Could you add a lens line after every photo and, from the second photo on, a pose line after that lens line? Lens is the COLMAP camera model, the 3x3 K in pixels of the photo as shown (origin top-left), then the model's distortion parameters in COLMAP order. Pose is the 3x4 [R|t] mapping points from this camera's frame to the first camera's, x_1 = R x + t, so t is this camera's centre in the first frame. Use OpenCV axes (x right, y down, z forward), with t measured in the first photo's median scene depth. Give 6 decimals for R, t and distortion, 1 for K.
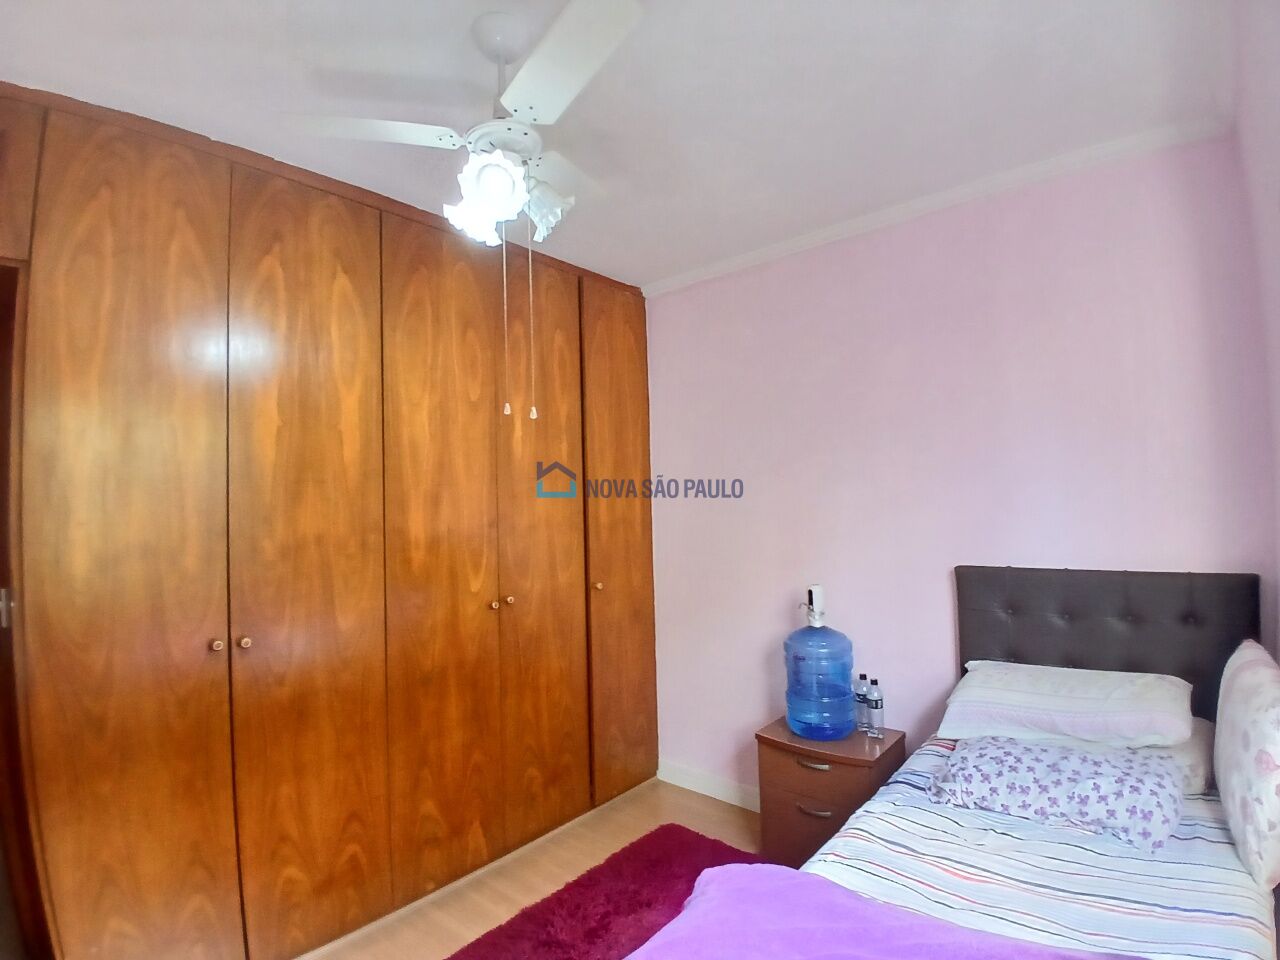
lens RADIAL K [[639.1, 0, 641.7], [0, 639.1, 477.6], [0, 0, 1]] dist [0.002162, -0.040516]
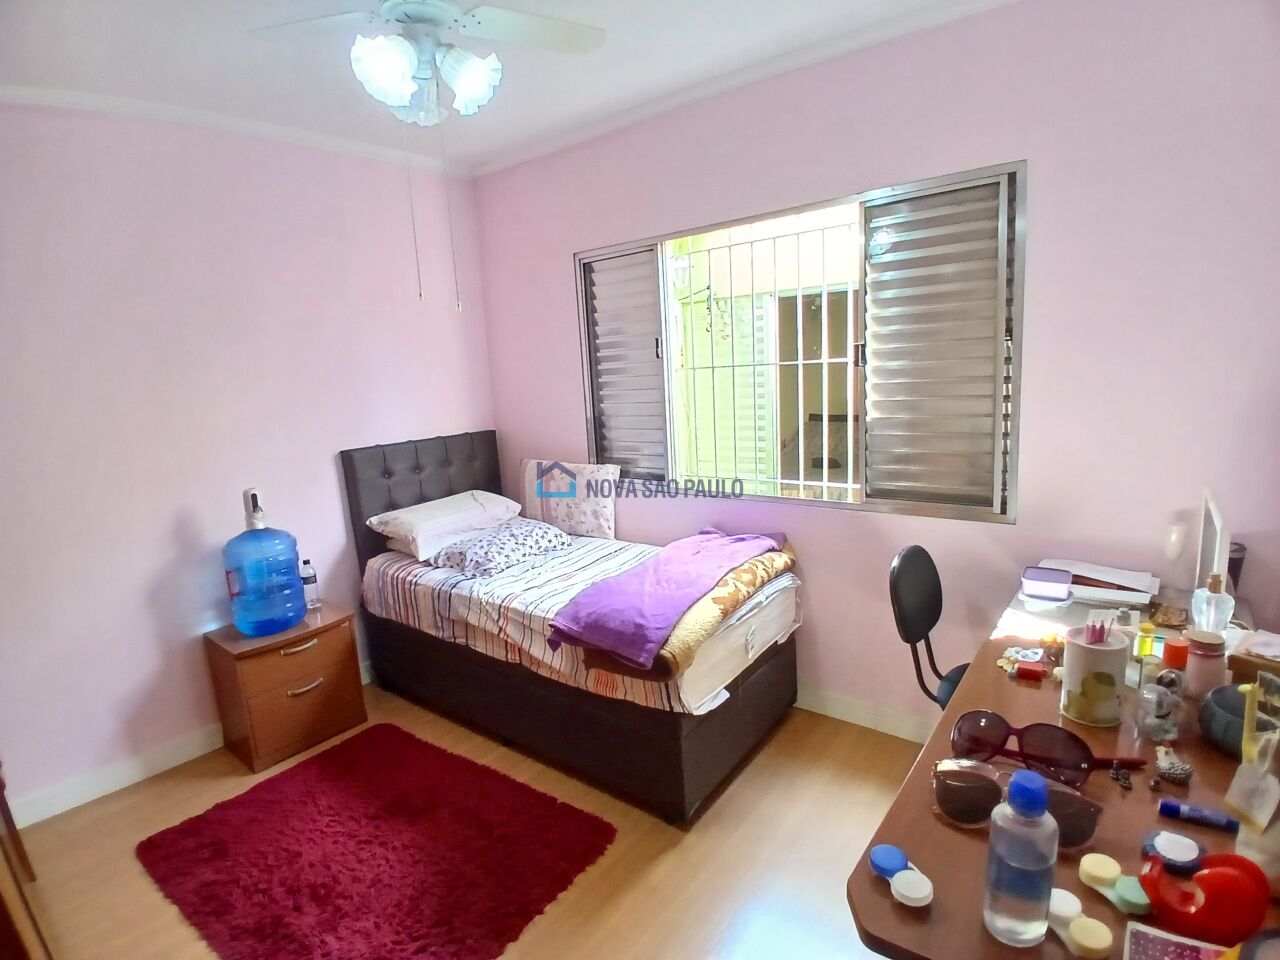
lens RADIAL K [[639.1, 0, 641.7], [0, 639.1, 477.6], [0, 0, 1]] dist [0.002162, -0.040516]
pose [[-0.079080, -0.135677, 0.987592, -0.836164], [0.013097, 0.990468, 0.137121, 0.026104], [-0.996782, 0.023778, -0.076549, 0.522520]]
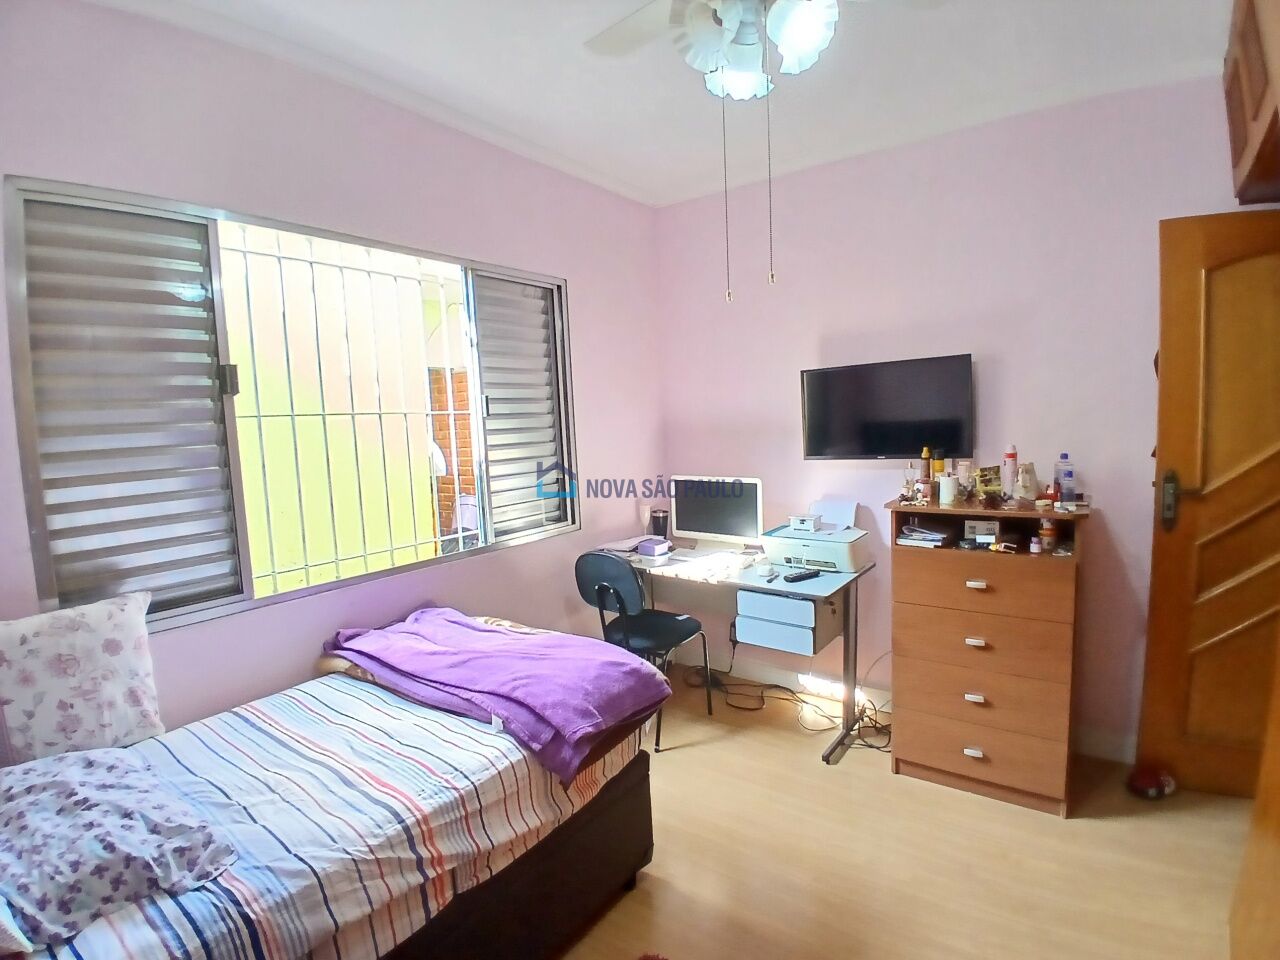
lens RADIAL K [[639.1, 0, 641.7], [0, 639.1, 477.6], [0, 0, 1]] dist [0.002162, -0.040516]
pose [[-0.991938, 0.078304, -0.099639, 0.060180], [0.073244, 0.995879, 0.053476, 0.062761], [0.103415, 0.045747, -0.993586, 1.258760]]
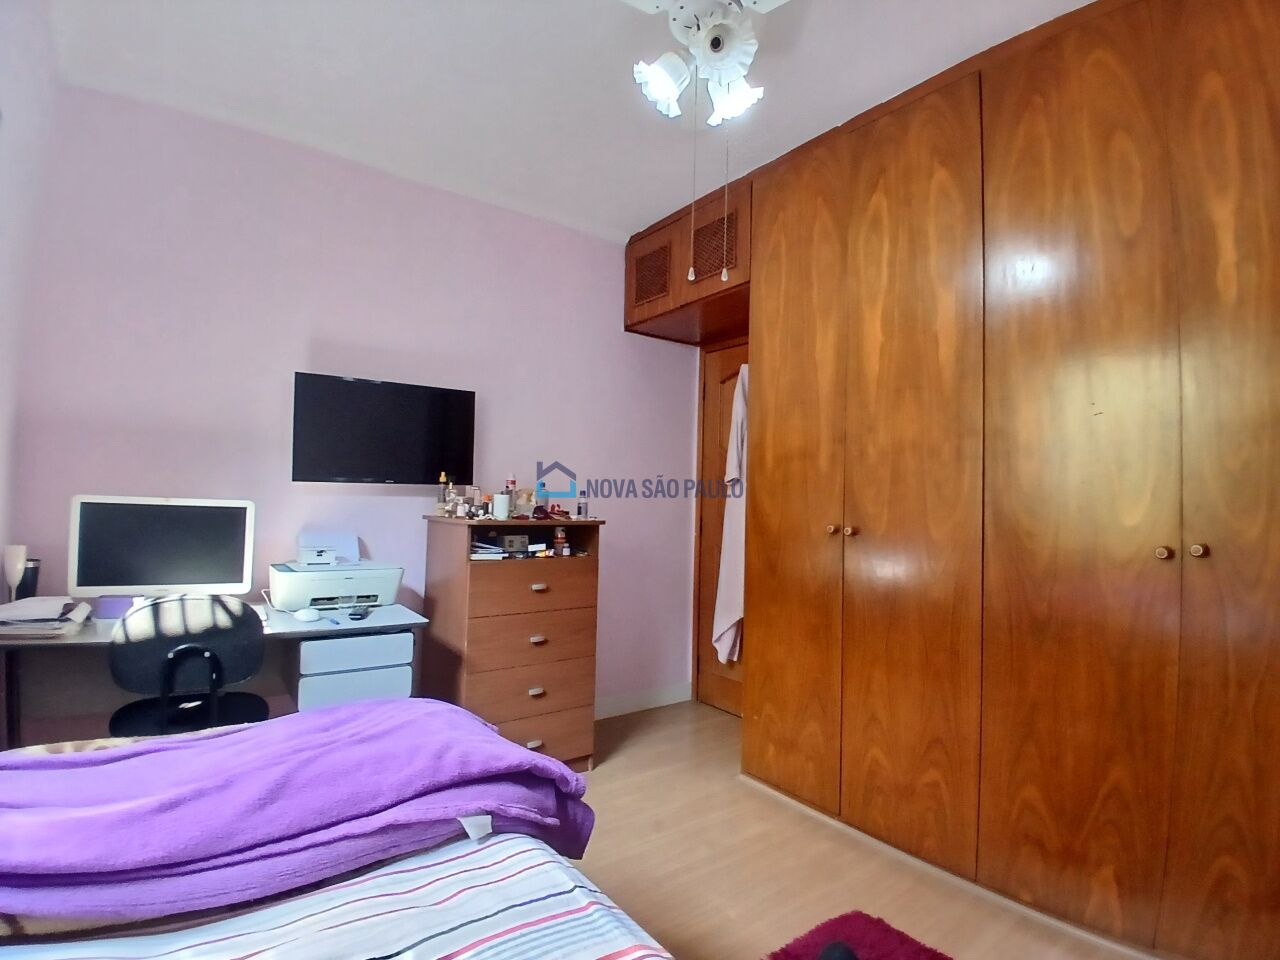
lens RADIAL K [[639.1, 0, 641.7], [0, 639.1, 477.6], [0, 0, 1]] dist [0.002162, -0.040516]
pose [[-0.196534, -0.013119, -0.980409, 0.536707], [0.020394, 0.999639, -0.017464, 0.148405], [0.980285, -0.023427, -0.196195, 0.743166]]
